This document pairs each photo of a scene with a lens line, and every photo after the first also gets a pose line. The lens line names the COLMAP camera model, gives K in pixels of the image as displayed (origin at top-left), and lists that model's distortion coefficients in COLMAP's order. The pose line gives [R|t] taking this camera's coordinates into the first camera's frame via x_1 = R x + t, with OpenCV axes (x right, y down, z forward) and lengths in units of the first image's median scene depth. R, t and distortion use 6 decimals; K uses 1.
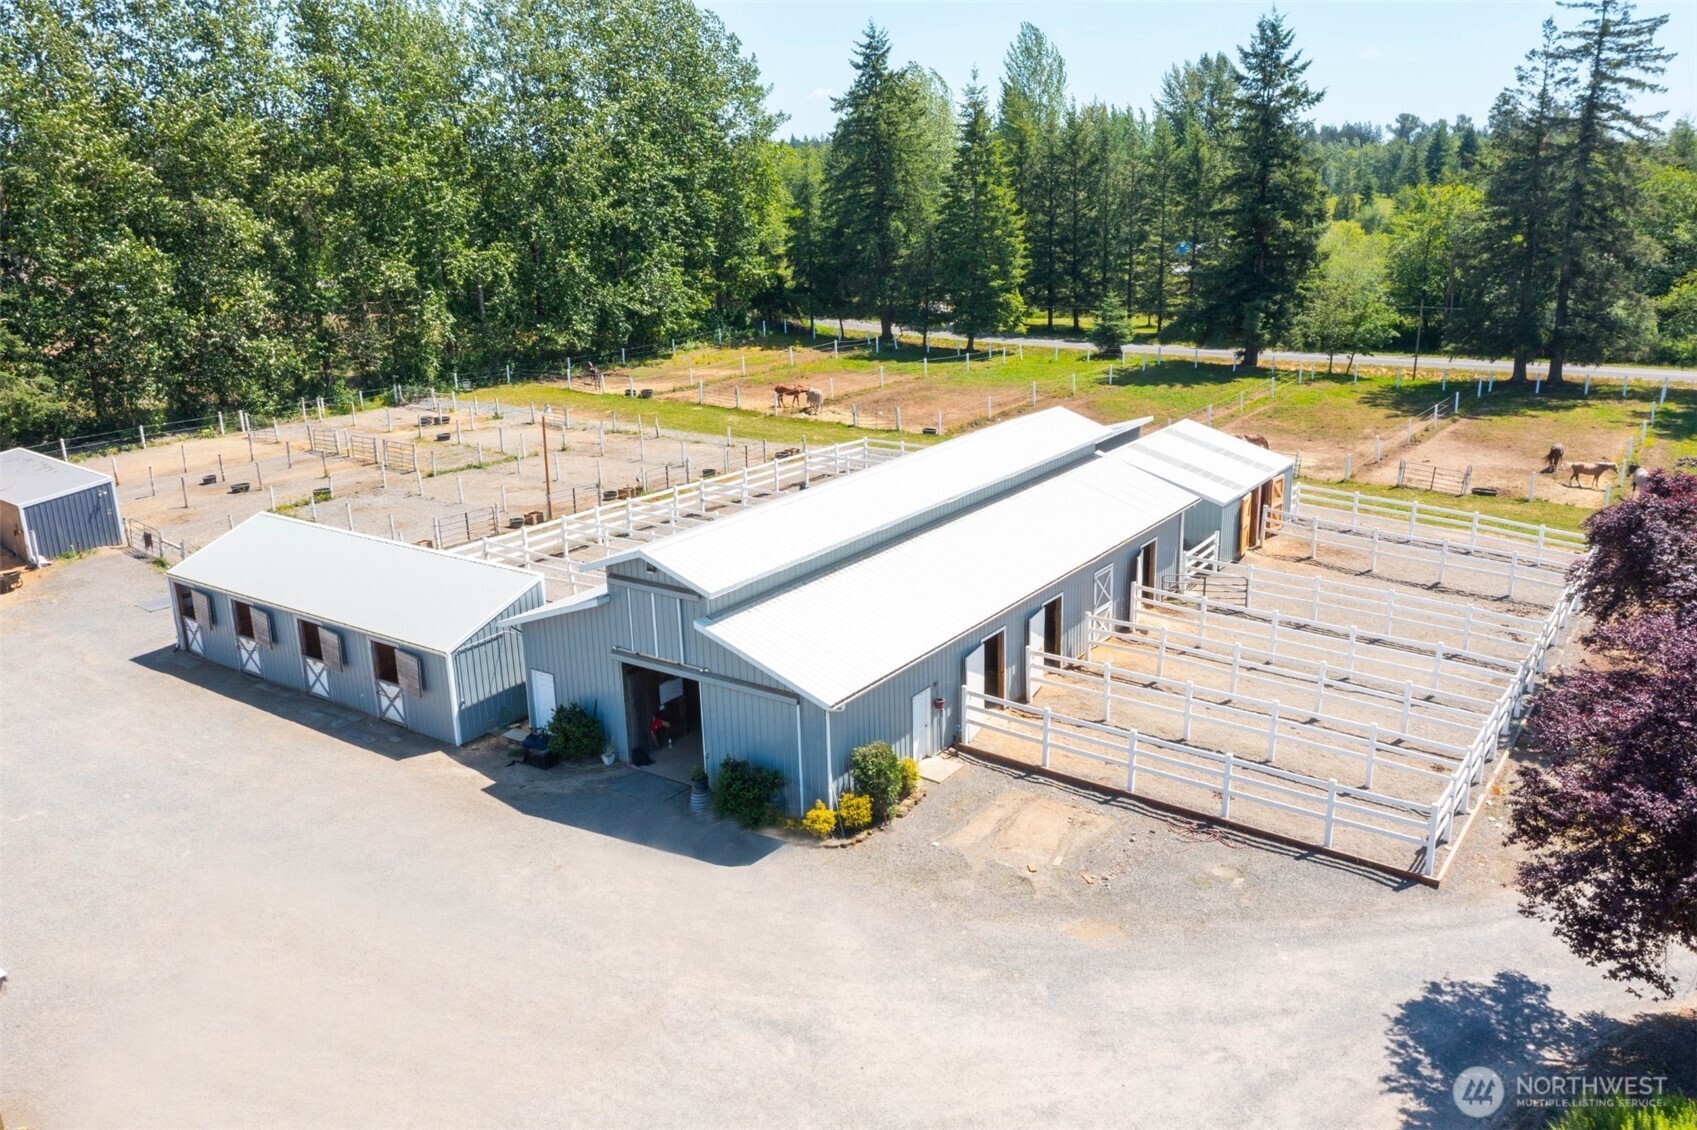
lens RADIAL K [[1304.6, 0, 840.4], [0, 1304.6, 558.3], [0, 0, 1]] dist [-0.018541, 0.000873]
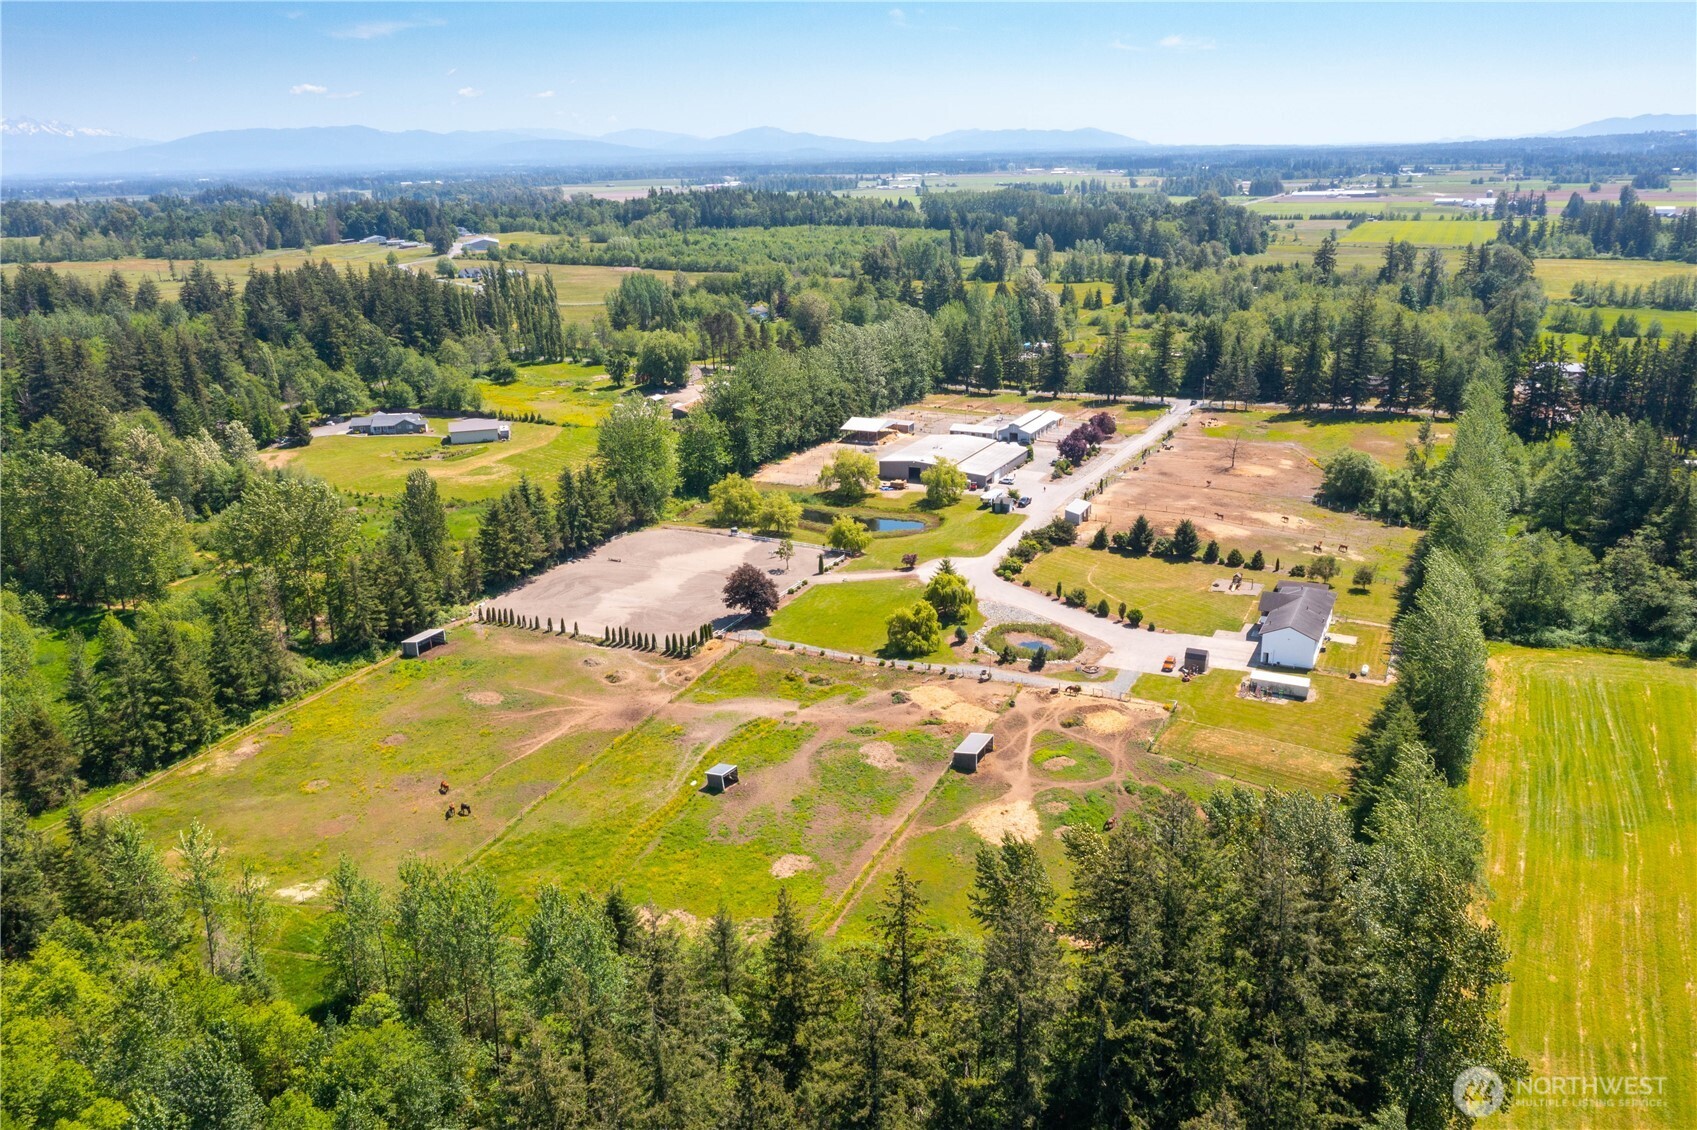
lens RADIAL K [[1329.5, 0, 849.1], [0, 1329.5, 564.5], [0, 0, 1]] dist [-0.018867, 0.009565]
pose [[0.985805, -0.046667, 0.161278, -1.090049], [0.044611, 0.998871, 0.016347, 0.306727], [-0.161859, -0.008920, 0.986774, -3.227344]]
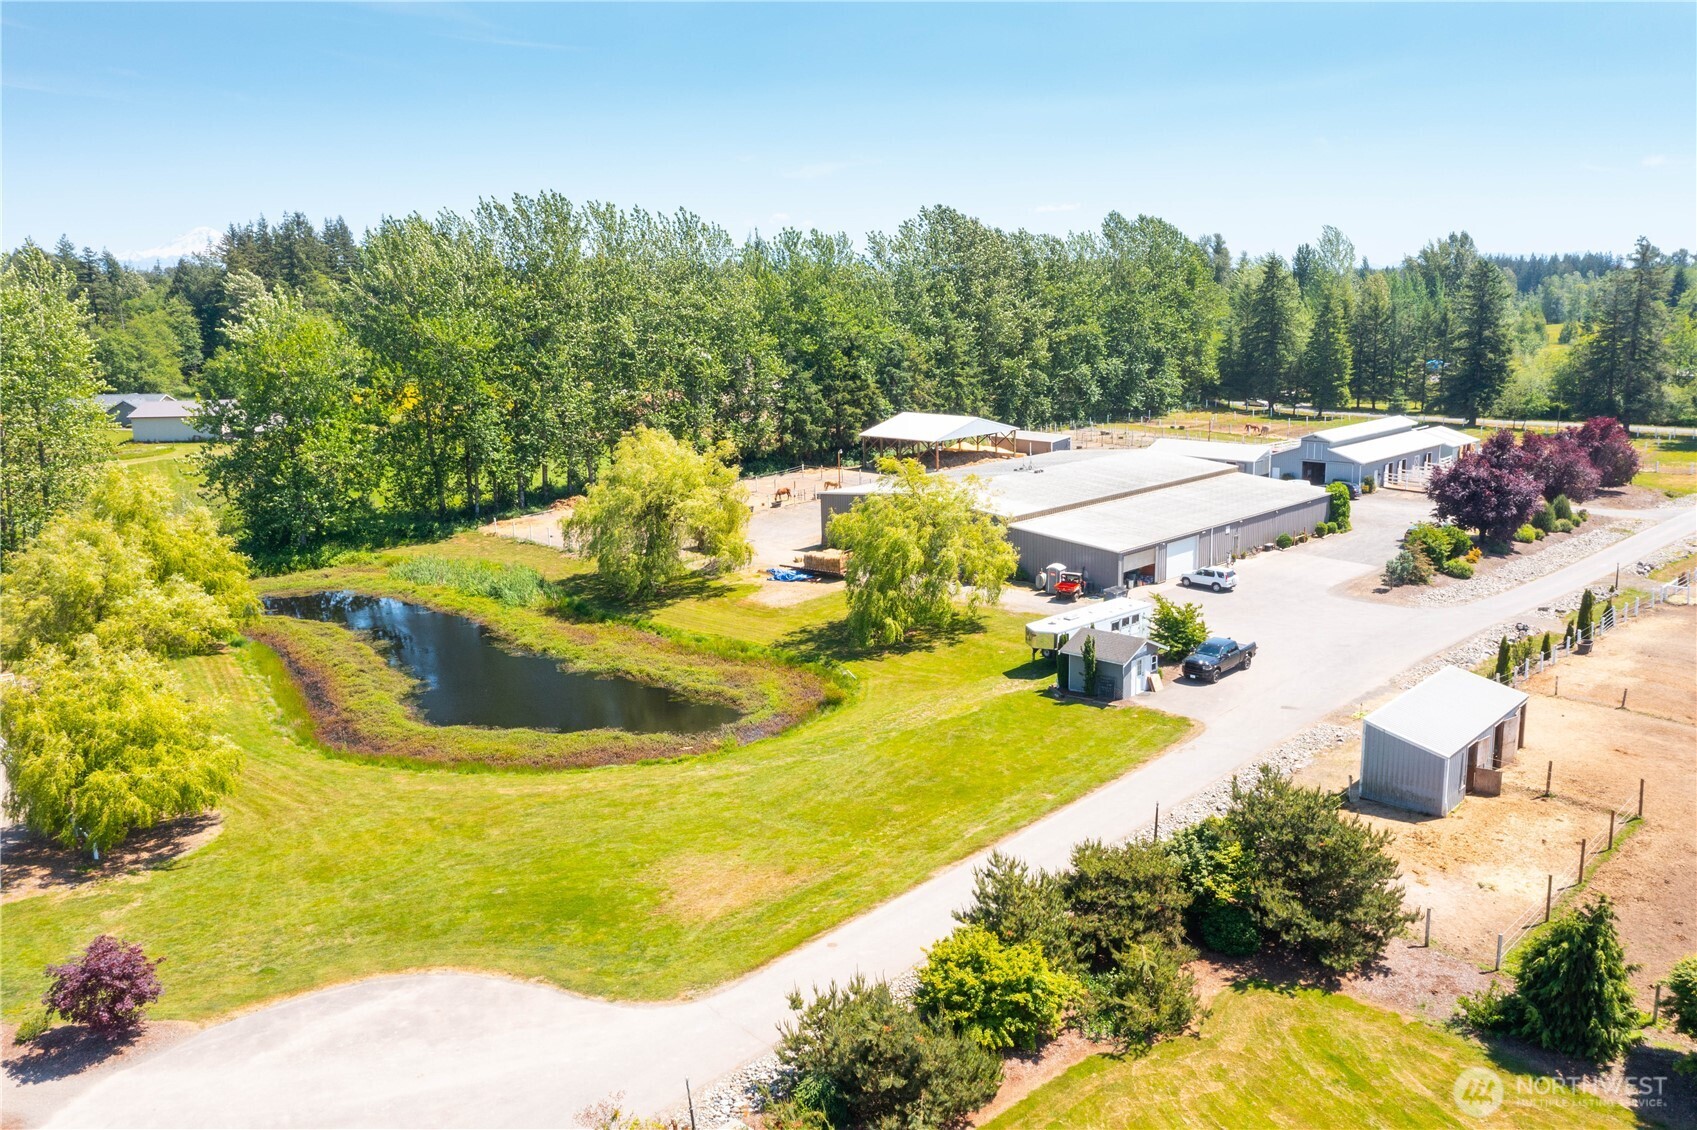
lens RADIAL K [[1329.5, 0, 866.0], [0, 1329.5, 567.8], [0, 0, 1]] dist [-0.018867, 0.009565]
pose [[0.989563, 0.038002, -0.139000, -0.290604], [-0.048415, 0.996206, -0.072312, 0.242491], [0.135724, 0.078287, 0.987649, -1.031602]]
